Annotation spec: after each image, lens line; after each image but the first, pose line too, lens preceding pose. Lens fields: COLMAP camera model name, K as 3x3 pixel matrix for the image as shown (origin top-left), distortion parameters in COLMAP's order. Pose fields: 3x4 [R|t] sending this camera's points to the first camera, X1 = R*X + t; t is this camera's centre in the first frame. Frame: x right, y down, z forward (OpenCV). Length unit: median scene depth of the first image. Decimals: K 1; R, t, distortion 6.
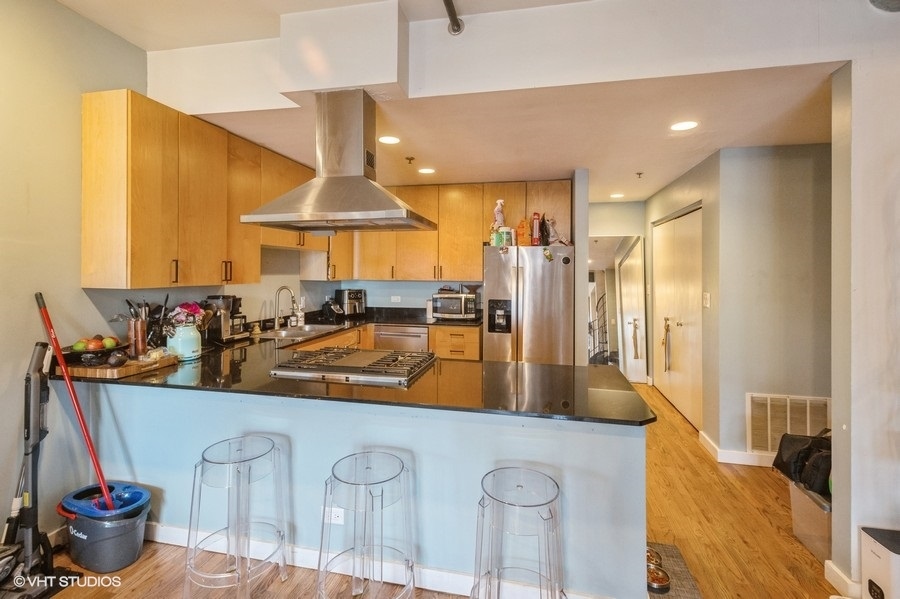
lens RADIAL K [[425.8, 0, 443.2], [0, 425.8, 269.6], [0, 0, 1]] dist [0.019270, -0.003095]
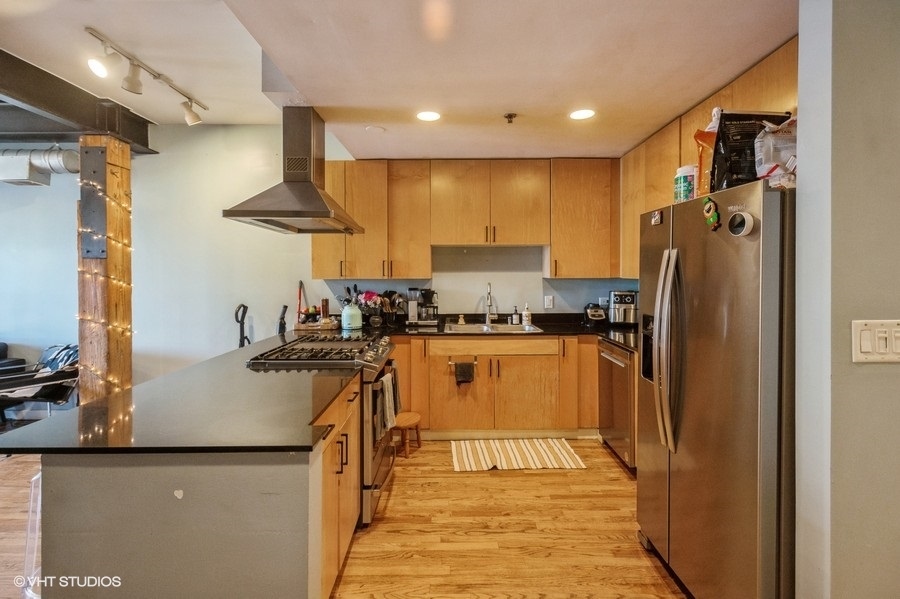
lens RADIAL K [[425.8, 0, 450.2], [0, 425.8, 277.9], [0, 0, 1]] dist [0.019270, -0.003095]
pose [[0.236261, 0.014554, -0.971581, 0.717507], [0.010059, 0.999798, 0.017423, 0.009493], [0.971638, -0.013889, 0.236067, 0.806751]]
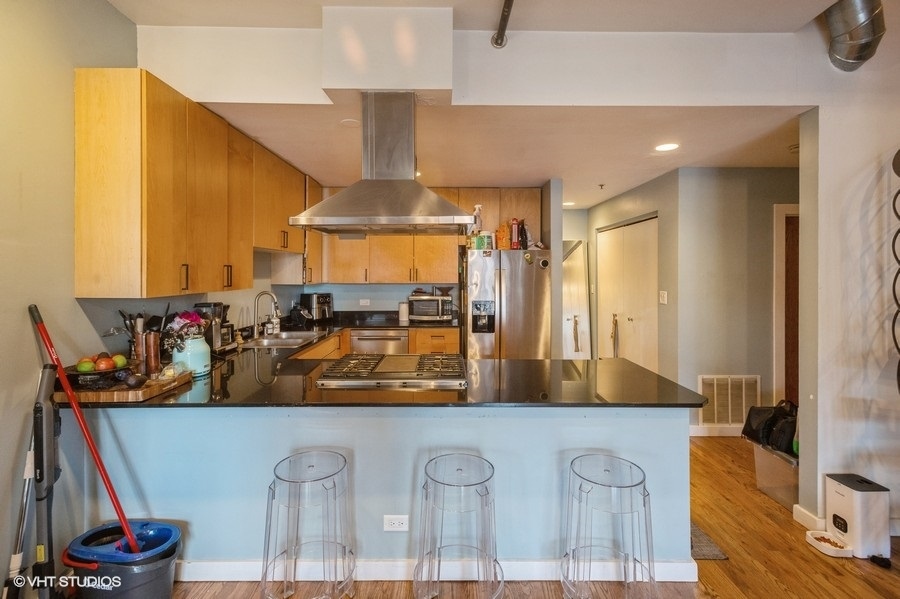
lens RADIAL K [[425.8, 0, 448.4], [0, 425.8, 271.9], [0, 0, 1]] dist [0.019270, -0.003095]
pose [[0.974672, -0.005734, 0.223565, -0.230232], [0.004933, 0.999979, 0.004138, -0.006511], [-0.223584, -0.002930, 0.974680, 0.007584]]
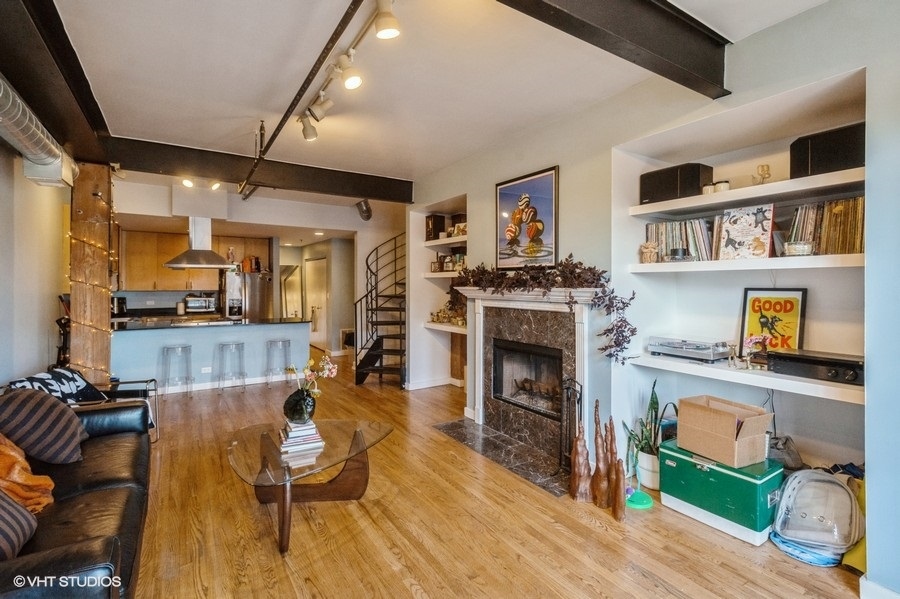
lens RADIAL K [[425.8, 0, 443.4], [0, 425.8, 285.1], [0, 0, 1]] dist [0.019270, -0.003095]
pose [[0.705268, -0.005423, 0.708920, -0.755451], [-0.000923, 0.999963, 0.008568, -0.015443], [-0.708940, -0.006697, 0.705237, -1.386468]]
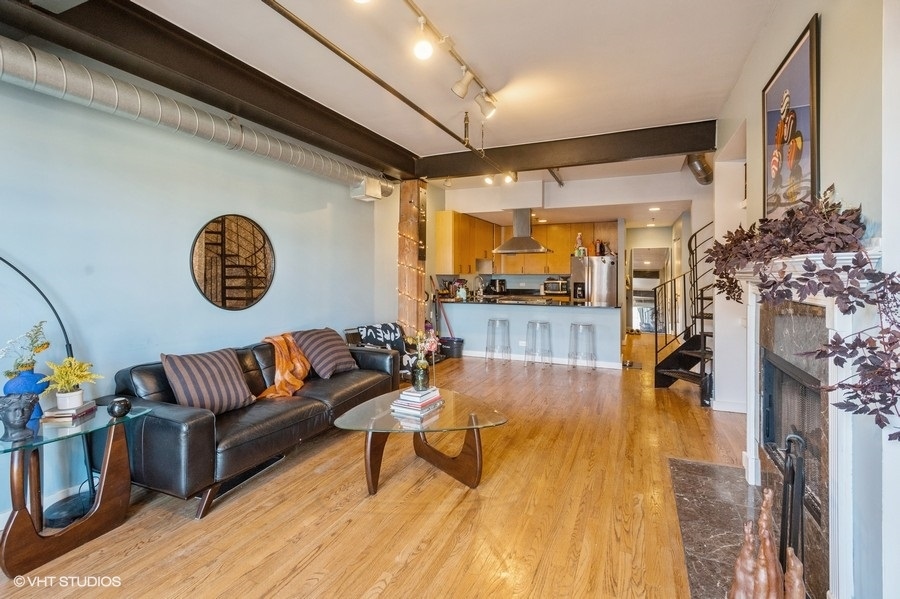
lens RADIAL K [[425.8, 0, 444.8], [0, 425.8, 278.6], [0, 0, 1]] dist [0.019270, -0.003095]
pose [[0.981249, -0.003392, -0.192714, -0.137243], [0.006929, 0.999820, 0.017687, 0.012963], [0.192619, -0.018691, 0.981096, -1.459349]]
